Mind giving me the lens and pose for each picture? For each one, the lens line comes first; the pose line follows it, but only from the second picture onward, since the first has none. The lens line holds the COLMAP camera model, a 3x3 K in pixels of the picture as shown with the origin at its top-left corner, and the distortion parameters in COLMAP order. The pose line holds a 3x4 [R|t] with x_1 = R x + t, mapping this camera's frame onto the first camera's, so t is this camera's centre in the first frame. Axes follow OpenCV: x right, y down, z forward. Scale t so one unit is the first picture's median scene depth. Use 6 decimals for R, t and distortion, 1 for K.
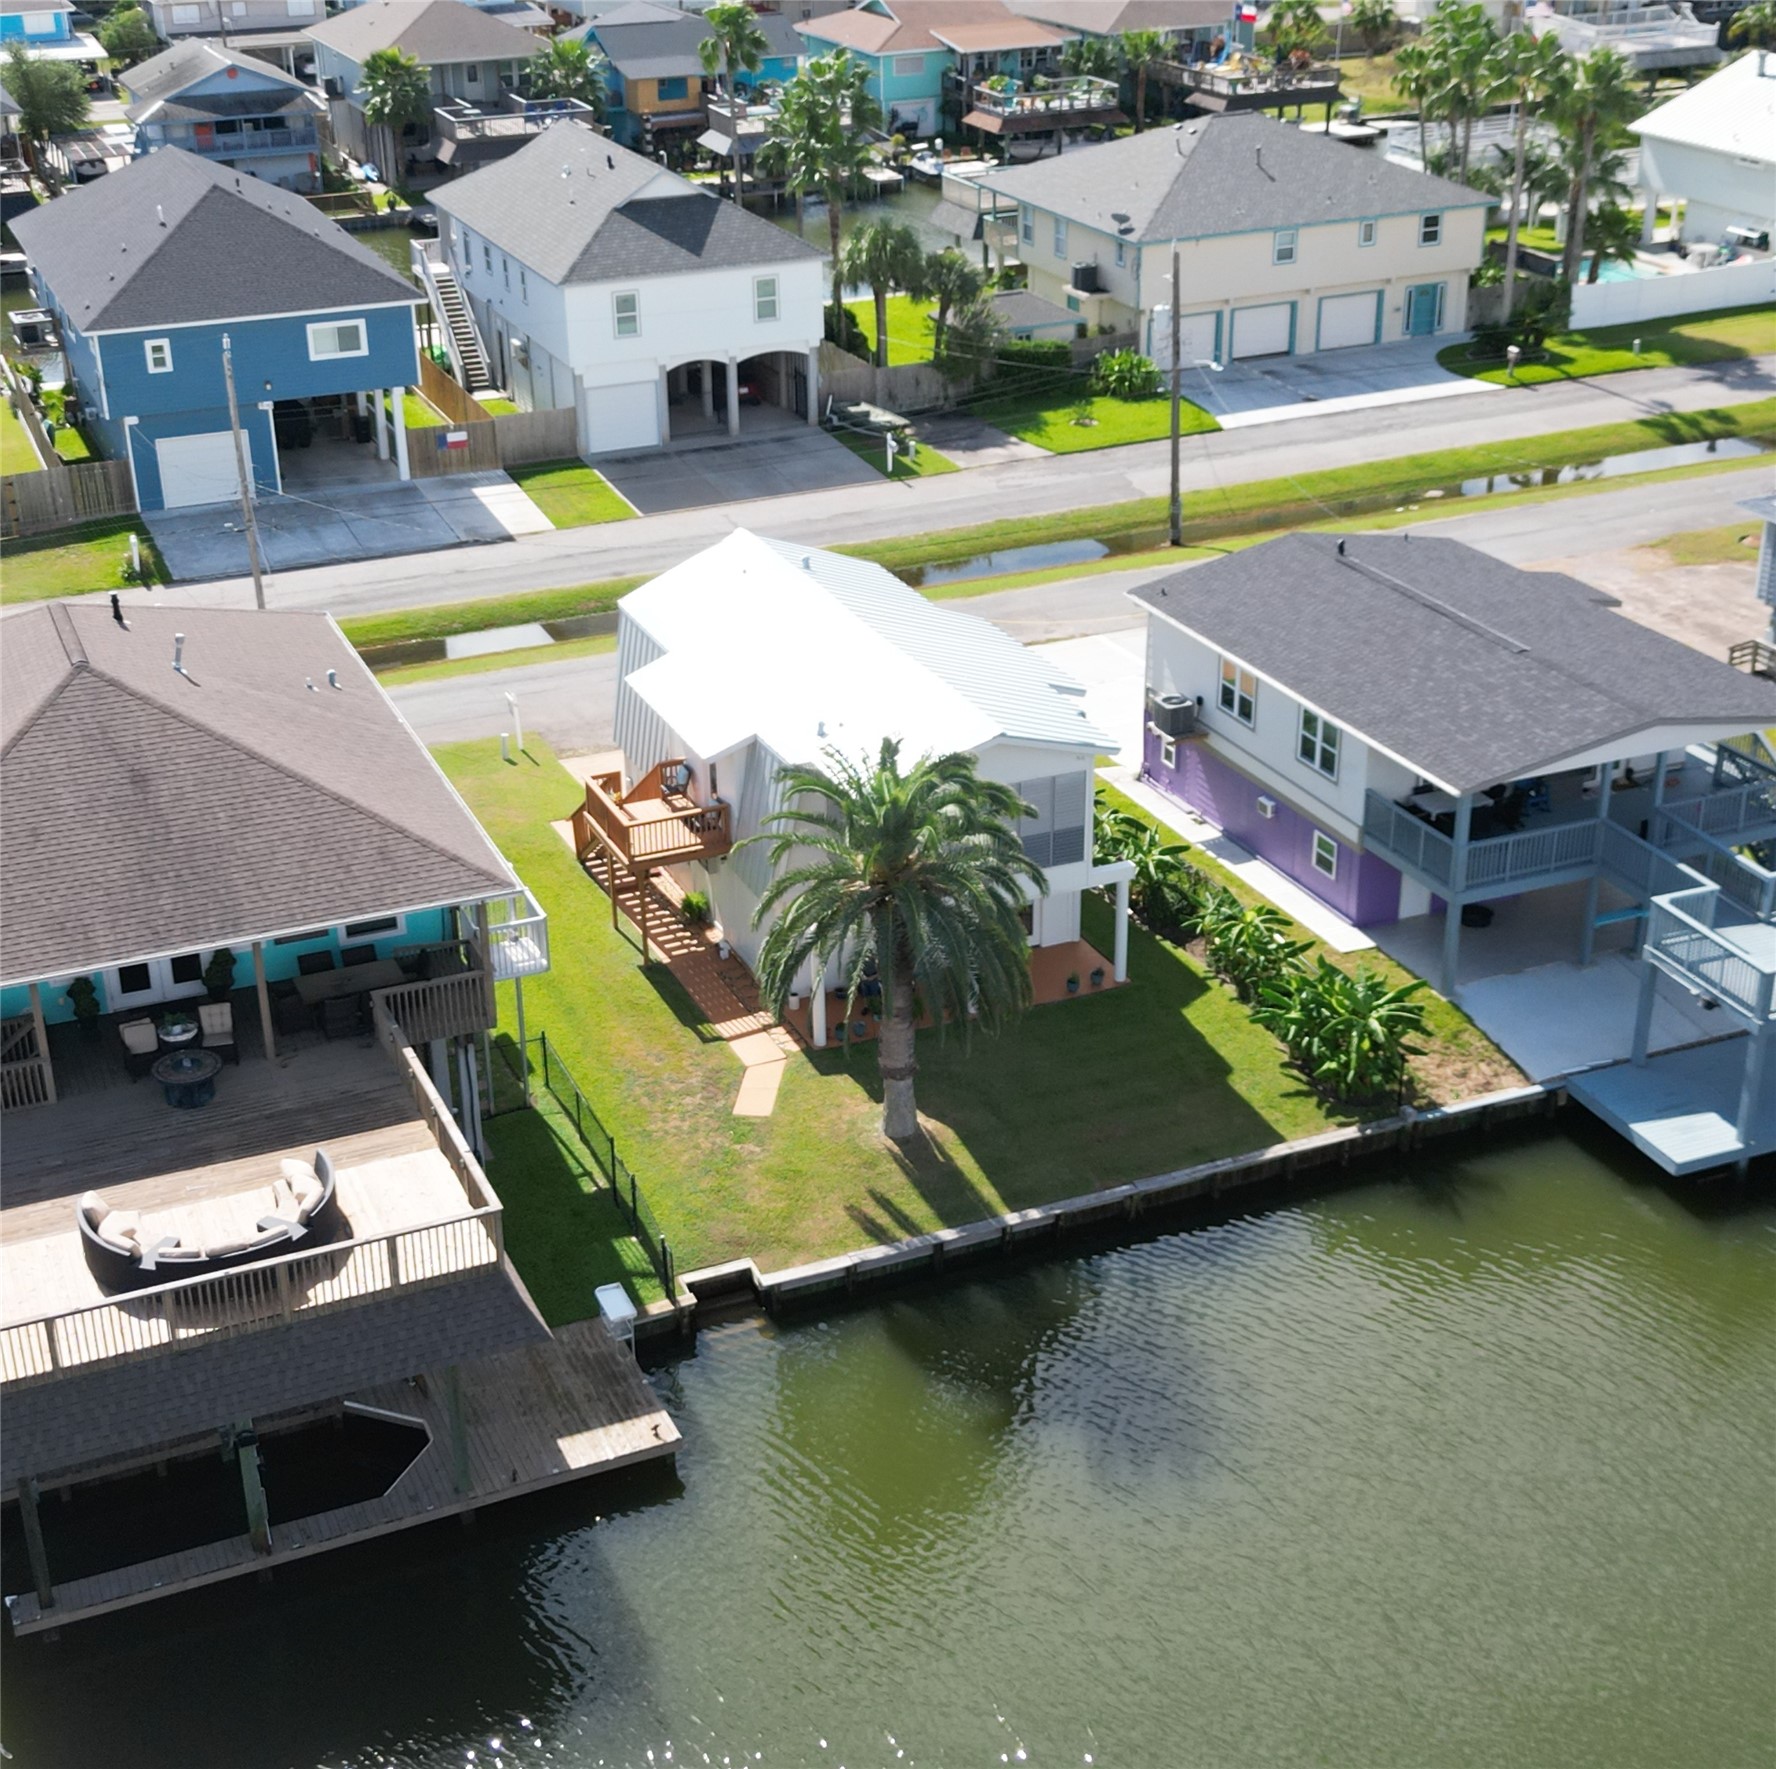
lens RADIAL K [[2559.0, 0, 888.0], [0, 2559.0, 884.5], [0, 0, 1]] dist [0.184187, -0.550360]
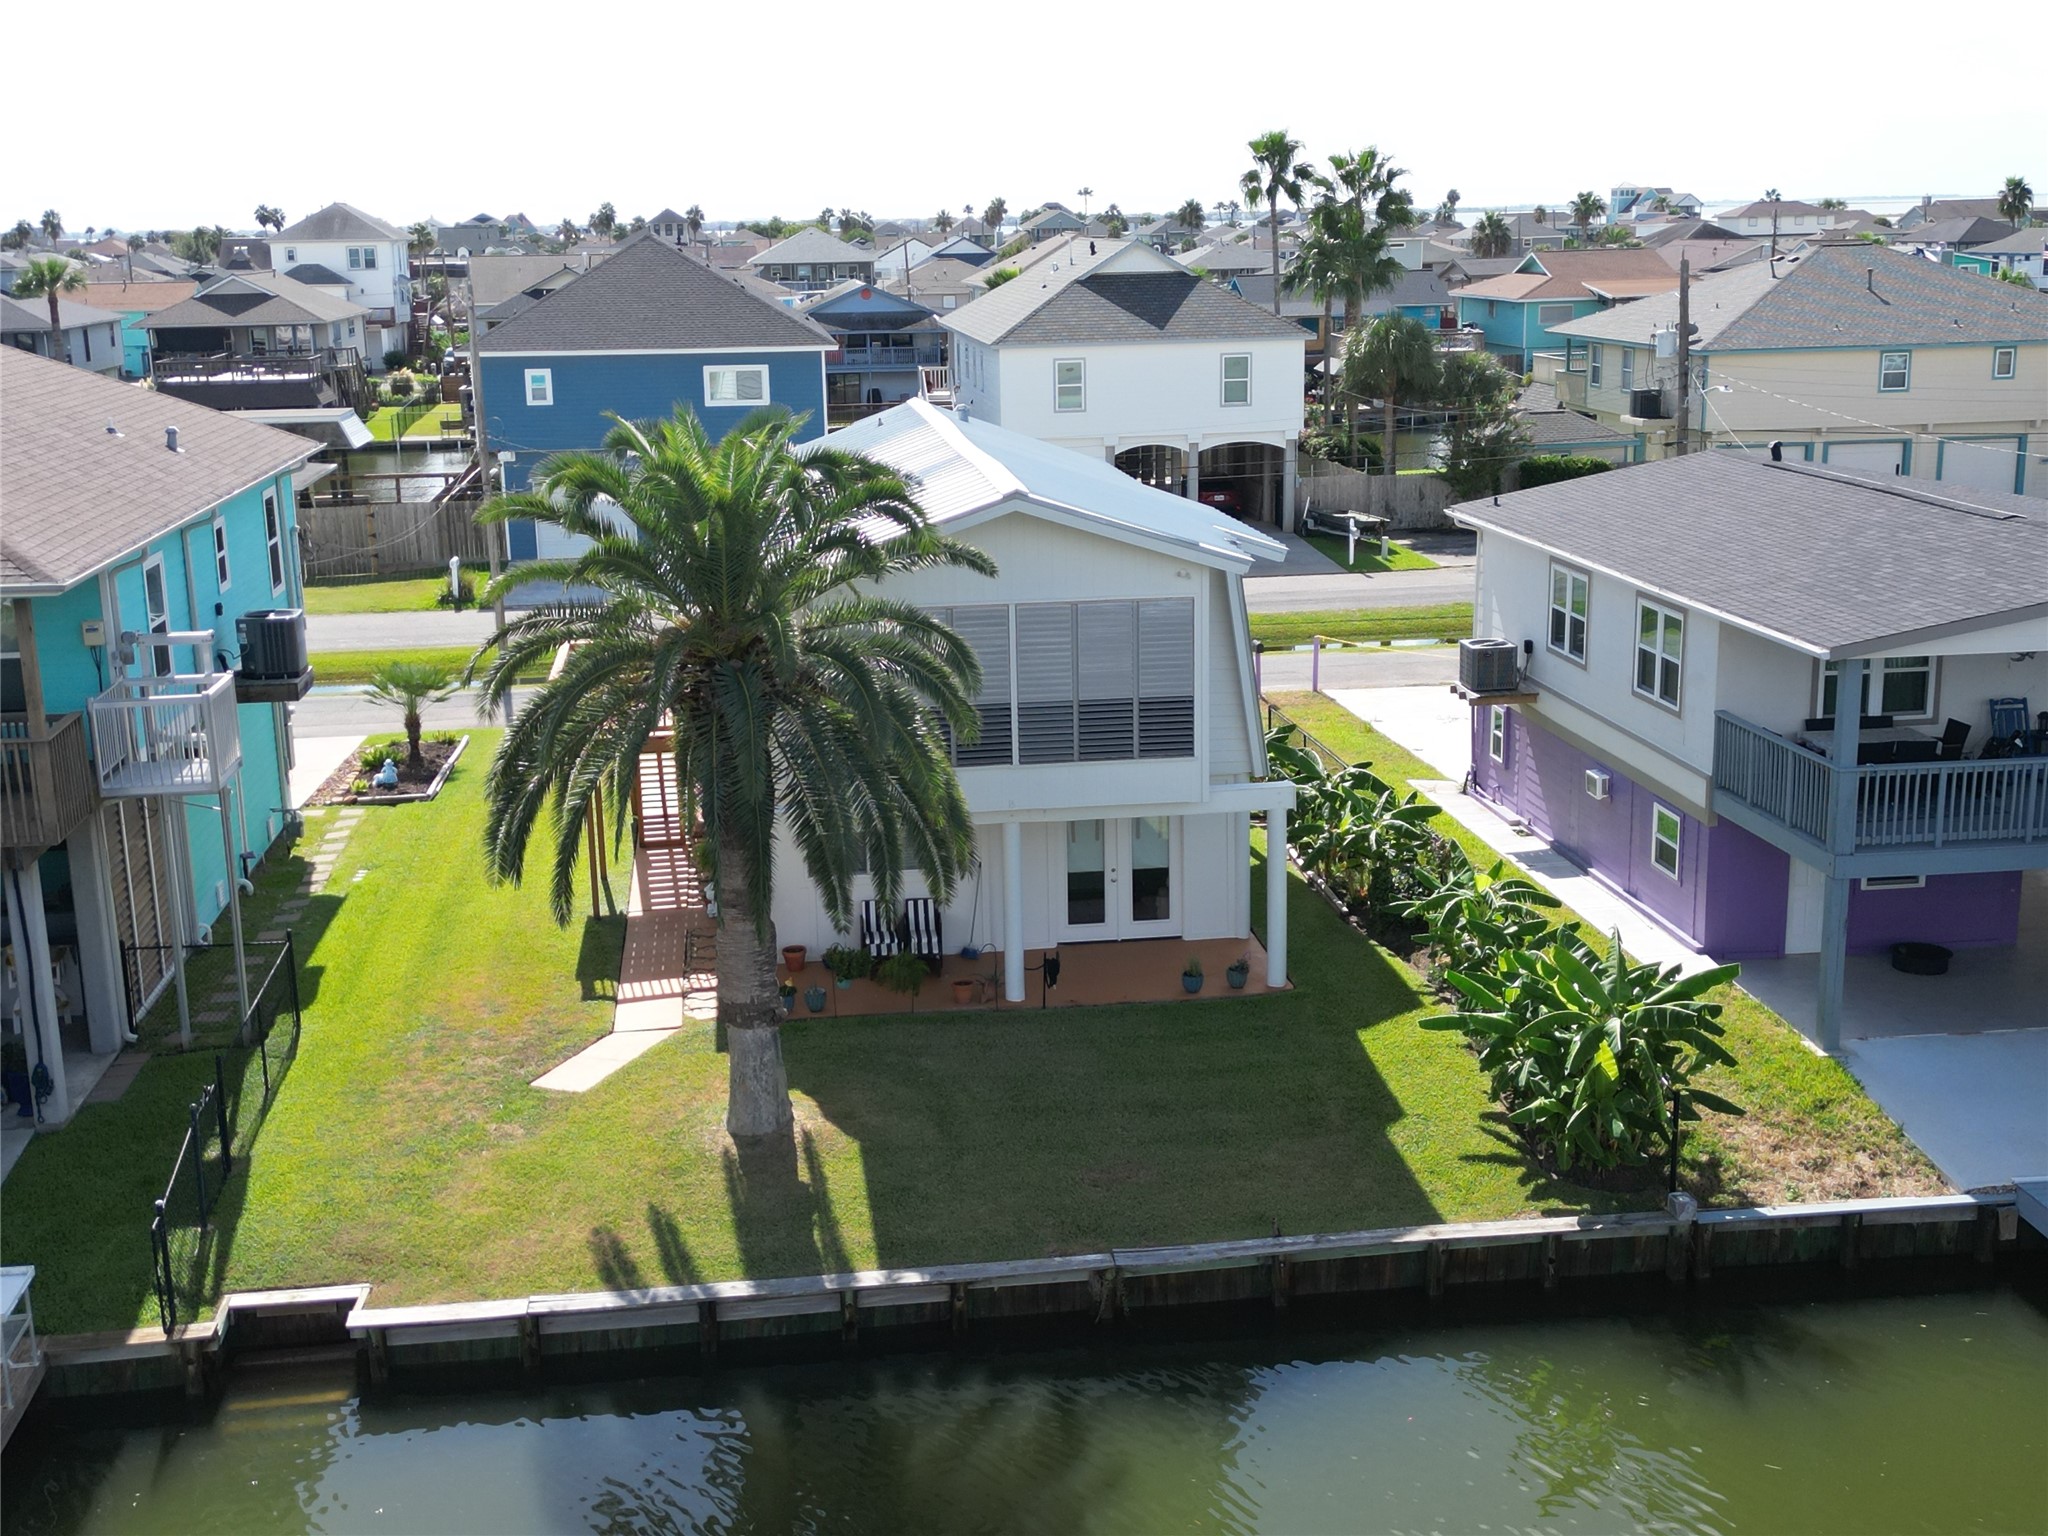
lens RADIAL K [[2319.1, 0, 1024.0], [0, 2319.1, 768.0], [0, 0, 1]] dist [0.125742, -0.303815]
pose [[0.960846, 0.059379, -0.270647, 0.176575], [-0.112615, 0.976143, -0.185640, 0.094881], [0.253167, 0.208851, 0.944610, 0.437935]]
